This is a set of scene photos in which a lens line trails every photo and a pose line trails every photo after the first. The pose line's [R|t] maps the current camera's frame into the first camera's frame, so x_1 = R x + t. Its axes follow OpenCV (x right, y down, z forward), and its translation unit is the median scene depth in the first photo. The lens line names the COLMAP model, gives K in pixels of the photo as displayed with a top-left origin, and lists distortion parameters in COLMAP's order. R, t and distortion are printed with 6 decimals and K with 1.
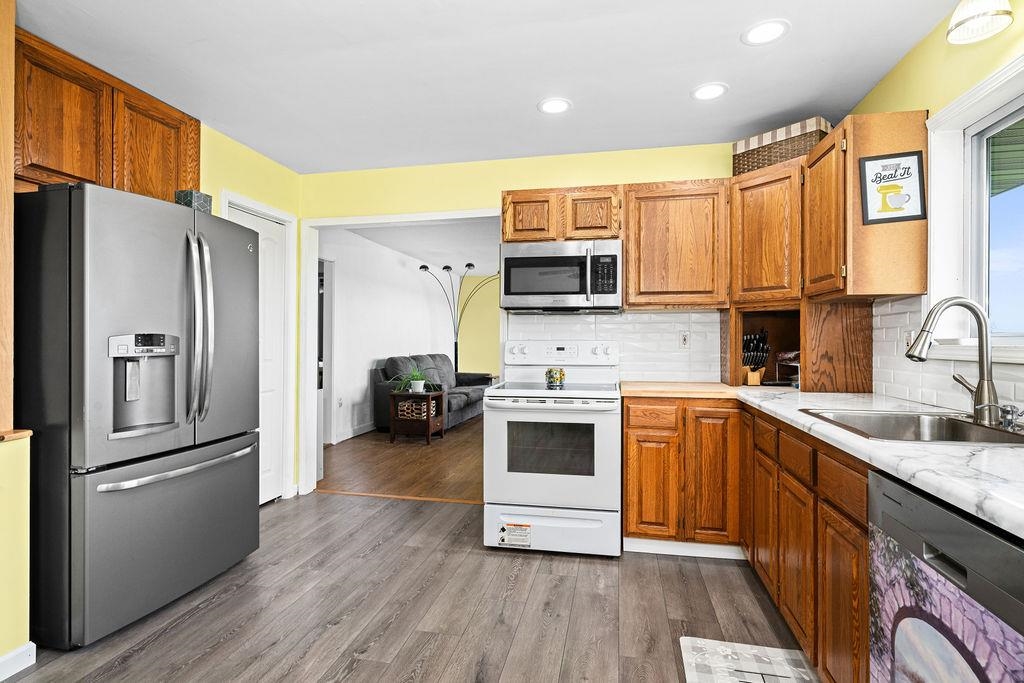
lens RADIAL K [[501.5, 0, 514.8], [0, 501.5, 340.5], [0, 0, 1]] dist [0.001878, -0.000624]
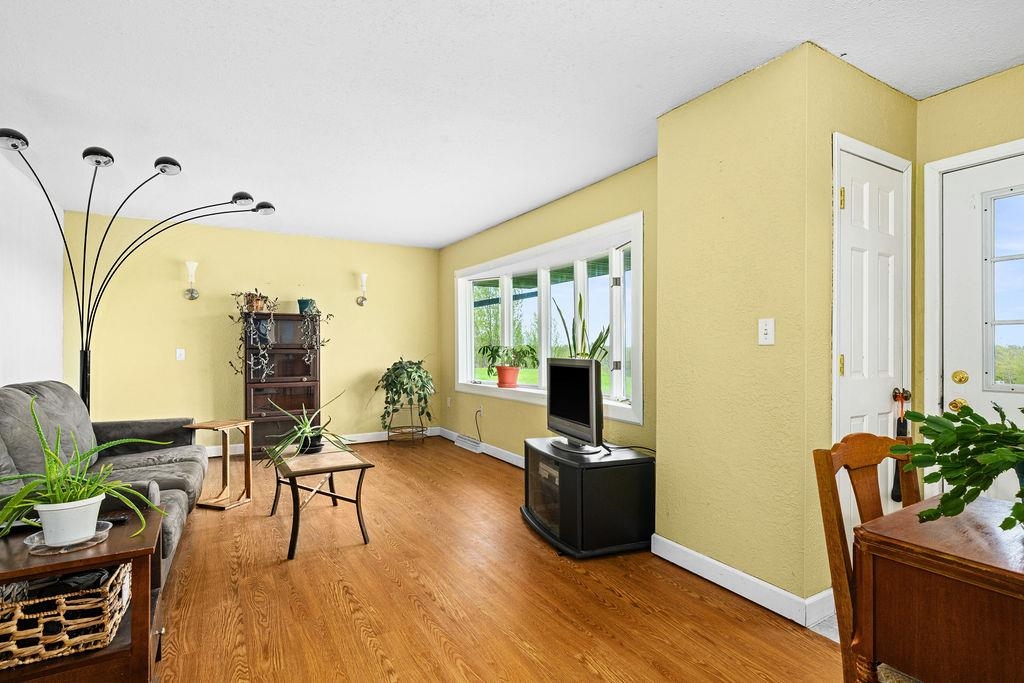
lens RADIAL K [[501.5, 0, 508.8], [0, 501.5, 344.7], [0, 0, 1]] dist [0.001878, -0.000624]
pose [[0.740072, 0.006800, 0.672493, -0.155321], [-0.001997, 0.999967, -0.007913, 0.001497], [-0.672525, 0.004513, 0.740061, 0.501490]]
